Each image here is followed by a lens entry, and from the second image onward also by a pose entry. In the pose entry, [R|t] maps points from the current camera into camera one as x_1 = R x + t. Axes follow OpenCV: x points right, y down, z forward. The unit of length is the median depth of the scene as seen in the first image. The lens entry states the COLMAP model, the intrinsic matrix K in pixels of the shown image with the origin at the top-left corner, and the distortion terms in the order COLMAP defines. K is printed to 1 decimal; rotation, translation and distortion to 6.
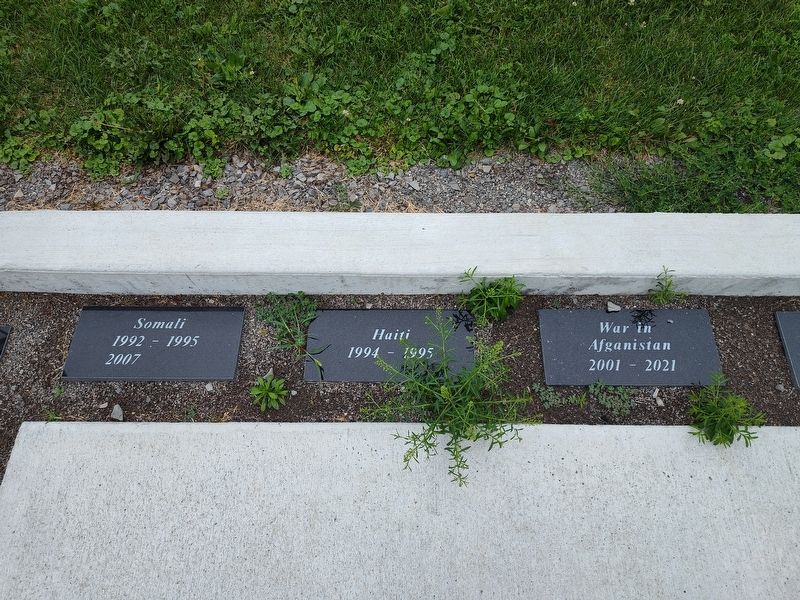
lens RADIAL K [[542.3, 0, 400.0], [0, 542.3, 300.0], [0, 0, 1]] dist [-0.004188, -0.000270]
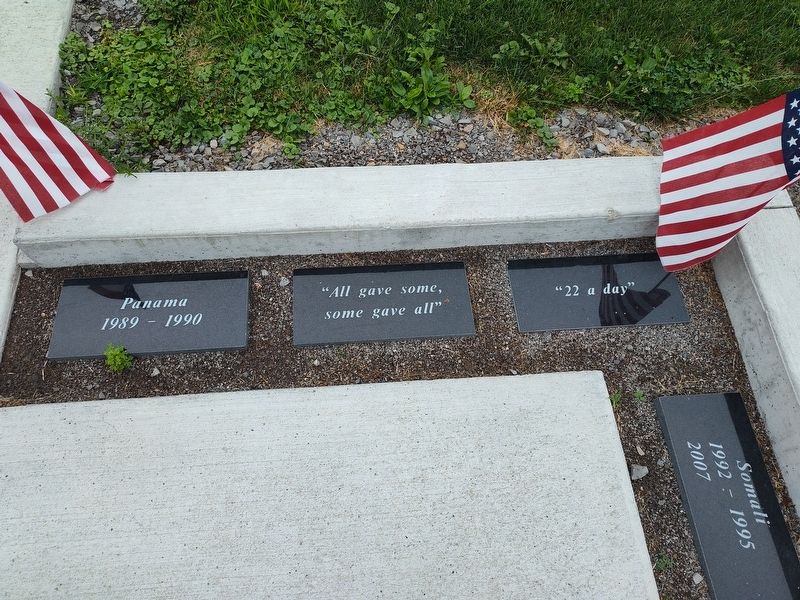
lens RADIAL K [[542.3, 0, 400.0], [0, 542.3, 300.0], [0, 0, 1]] dist [-0.004188, -0.000270]
pose [[0.089860, 0.908305, -0.408542, -0.447330], [-0.914479, 0.237742, 0.327426, 0.207681], [0.394530, 0.344181, 0.851989, -0.012609]]
